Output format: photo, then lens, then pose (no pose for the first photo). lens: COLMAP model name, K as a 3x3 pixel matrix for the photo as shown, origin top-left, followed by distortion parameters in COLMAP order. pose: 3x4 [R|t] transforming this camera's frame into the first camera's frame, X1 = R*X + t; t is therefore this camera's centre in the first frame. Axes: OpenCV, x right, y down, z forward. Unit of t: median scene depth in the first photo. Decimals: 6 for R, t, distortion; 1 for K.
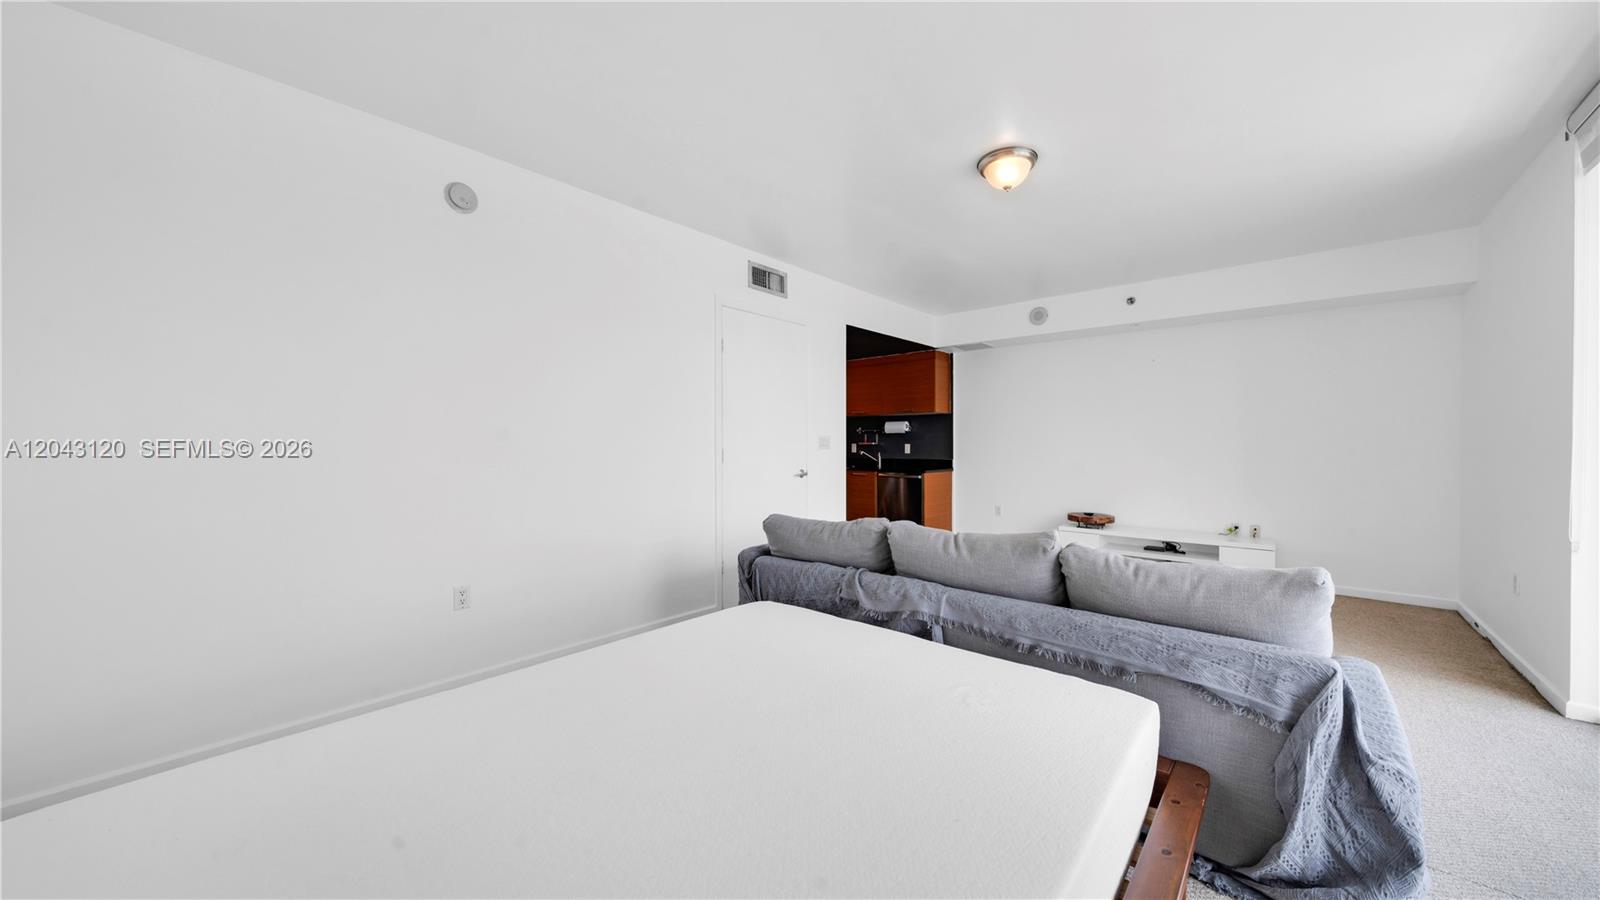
lens RADIAL K [[546.0, 0, 797.0], [0, 546.0, 446.6], [0, 0, 1]] dist [-0.000572, -0.000035]
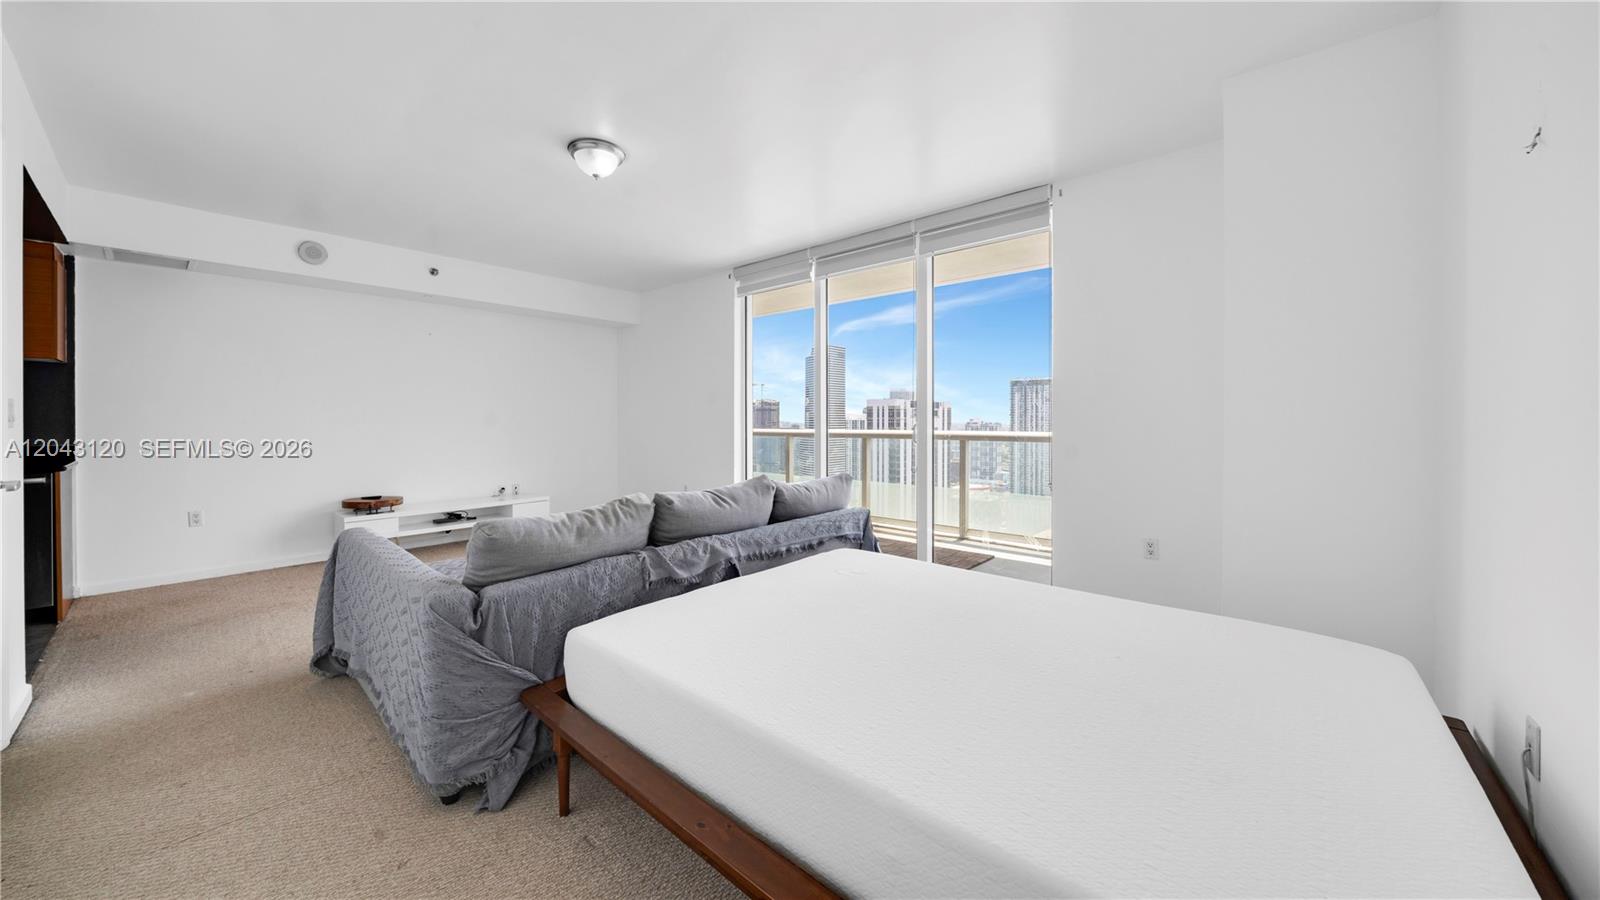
lens RADIAL K [[563.0, 0, 803.2], [0, 563.0, 418.5], [0, 0, 1]] dist [0.000011, -0.000018]
pose [[0.000534, -0.001513, 0.999999, -0.720563], [0.006051, 0.999981, 0.001510, -0.000882], [-0.999982, 0.006050, 0.000543, 0.607111]]
